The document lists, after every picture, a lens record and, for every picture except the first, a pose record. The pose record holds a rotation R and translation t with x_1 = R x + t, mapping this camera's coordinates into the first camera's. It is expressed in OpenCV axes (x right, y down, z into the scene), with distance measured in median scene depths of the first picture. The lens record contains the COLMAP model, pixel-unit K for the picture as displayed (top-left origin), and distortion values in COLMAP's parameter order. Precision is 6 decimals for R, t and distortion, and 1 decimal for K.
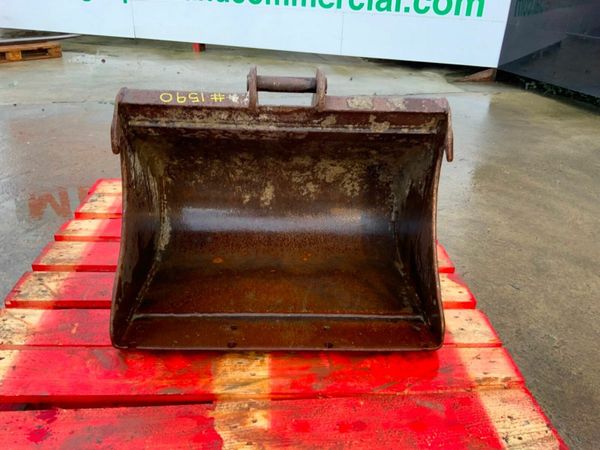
lens RADIAL K [[498.0, 0, 299.6], [0, 498.0, 222.3], [0, 0, 1]] dist [0.052403, -0.097116]
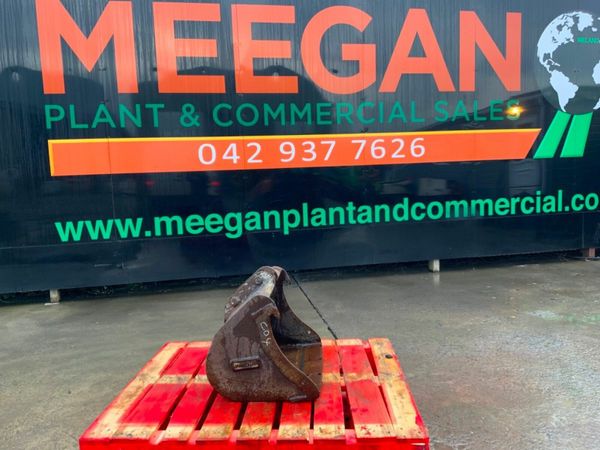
lens RADIAL K [[498.0, 0, 295.4], [0, 498.0, 218.5], [0, 0, 1]] dist [0.052403, -0.097116]
pose [[0.102903, -0.133464, 0.985697, -2.305890], [0.485692, 0.871535, 0.067302, -0.595211], [-0.868052, 0.471820, 0.154506, 0.360849]]
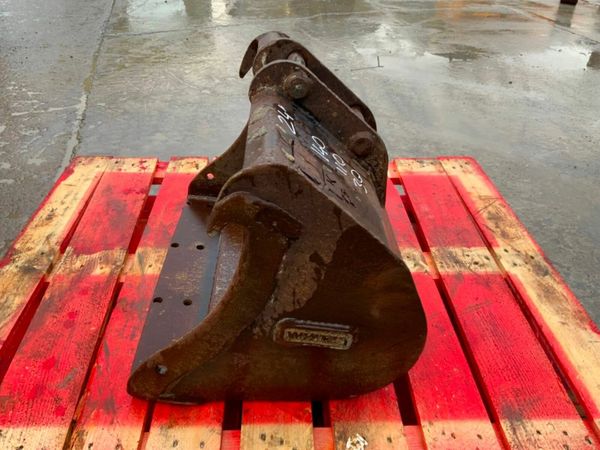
lens RADIAL K [[498.0, 0, 300.4], [0, 498.0, 225.2], [0, 0, 1]] dist [0.052403, -0.097116]
pose [[-0.008680, 0.530312, -0.847758, 0.826093], [-0.477398, 0.742736, 0.469504, -0.484649], [0.878645, 0.408793, 0.246723, 0.908899]]
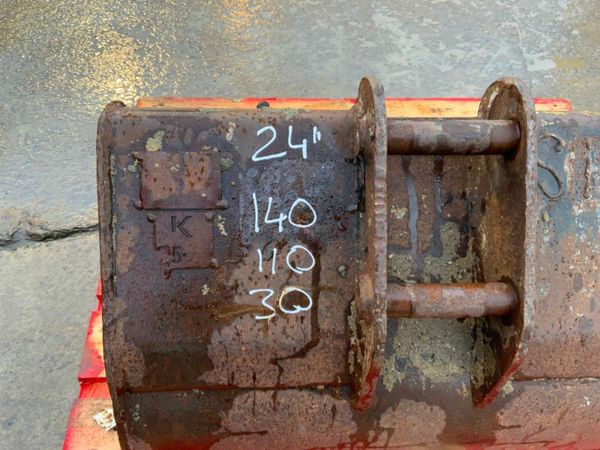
lens RADIAL K [[498.0, 0, 296.1], [0, 498.0, 222.2], [0, 0, 1]] dist [0.052403, -0.097116]
pose [[-0.996442, -0.047657, -0.069517, 0.136453], [-0.078035, 0.209982, 0.974586, -0.696006], [-0.031848, 0.976543, -0.212954, 1.183874]]
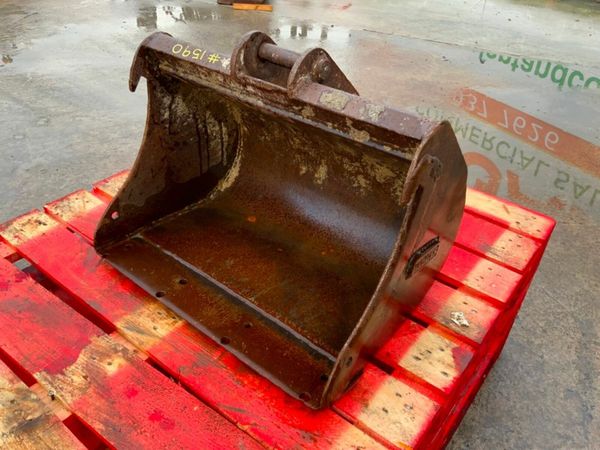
lens RADIAL K [[498.0, 0, 296.8], [0, 498.0, 223.7], [0, 0, 1]] dist [0.052403, -0.097116]
pose [[0.754790, 0.374178, -0.538779, 0.571339], [-0.307554, 0.927345, 0.213173, -0.199532], [0.579399, 0.004803, 0.815030, 0.291088]]
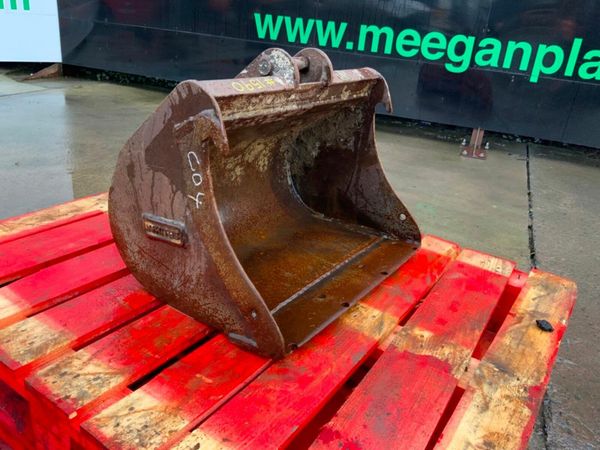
lens RADIAL K [[498.0, 0, 298.3], [0, 498.0, 221.3], [0, 0, 1]] dist [0.052403, -0.097116]
pose [[0.606389, -0.297071, 0.737592, -0.904773], [0.291706, 0.946028, 0.141203, -0.105452], [-0.739730, 0.129536, 0.660318, 0.319610]]
